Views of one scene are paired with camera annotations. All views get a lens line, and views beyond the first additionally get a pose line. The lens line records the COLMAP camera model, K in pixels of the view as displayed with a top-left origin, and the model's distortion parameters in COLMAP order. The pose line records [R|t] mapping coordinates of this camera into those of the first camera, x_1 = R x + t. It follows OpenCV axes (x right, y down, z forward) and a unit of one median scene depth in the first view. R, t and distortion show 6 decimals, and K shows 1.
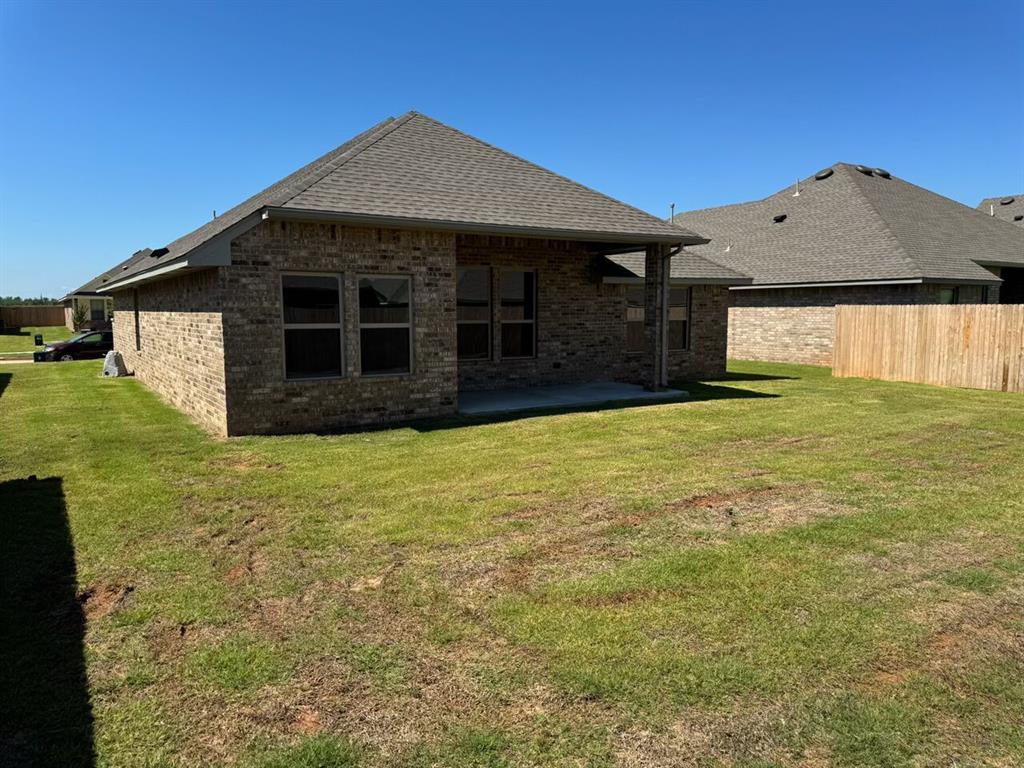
lens RADIAL K [[720.9, 0, 512.0], [0, 720.9, 384.0], [0, 0, 1]] dist [0.143380, -0.279916]
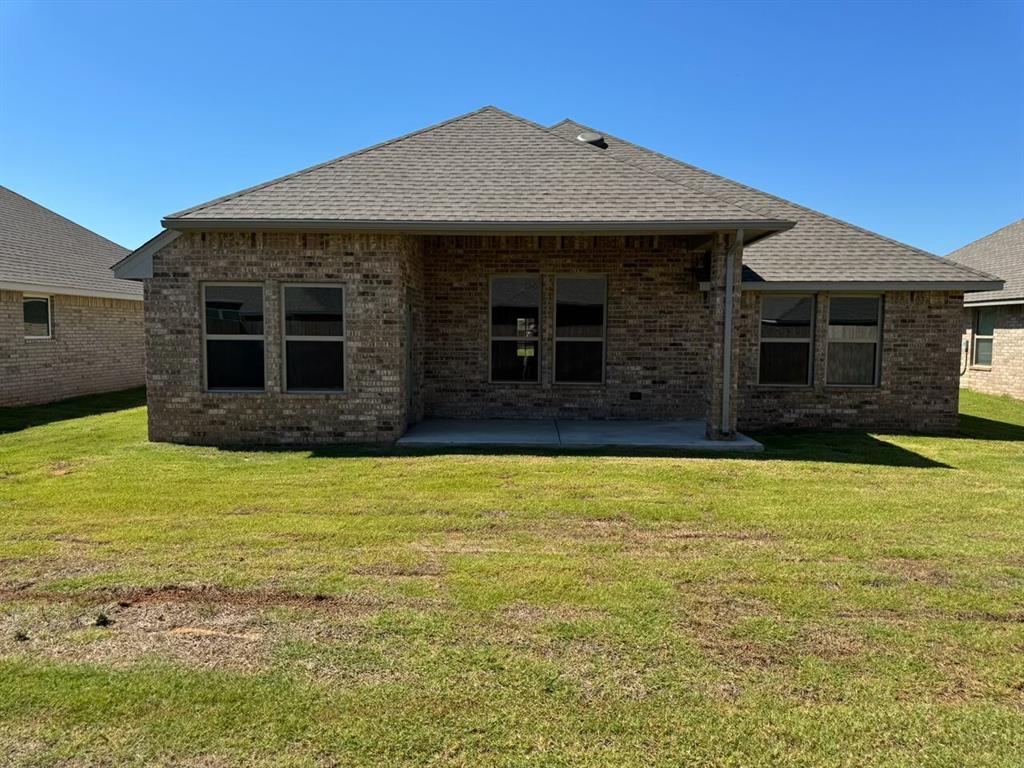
lens RADIAL K [[720.9, 0, 512.0], [0, 720.9, 384.0], [0, 0, 1]] dist [0.143380, -0.279916]
pose [[0.825999, 0.049712, -0.561475, 0.545067], [-0.066871, 0.997711, -0.010039, -0.029863], [0.559691, 0.045838, 0.827433, 0.371261]]
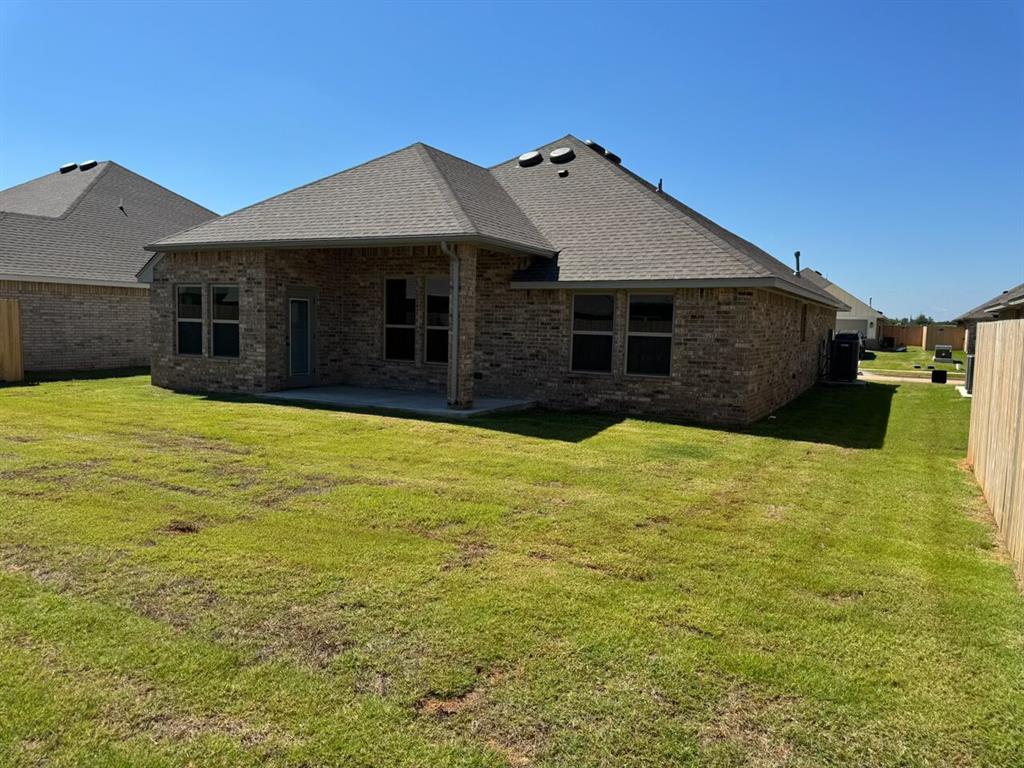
lens RADIAL K [[720.9, 0, 512.0], [0, 720.9, 384.0], [0, 0, 1]] dist [0.143380, -0.279916]
pose [[0.473479, 0.089669, -0.876229, 1.272919], [-0.116761, 0.992415, 0.038466, -0.078652], [0.873032, 0.084097, 0.480357, 0.803912]]
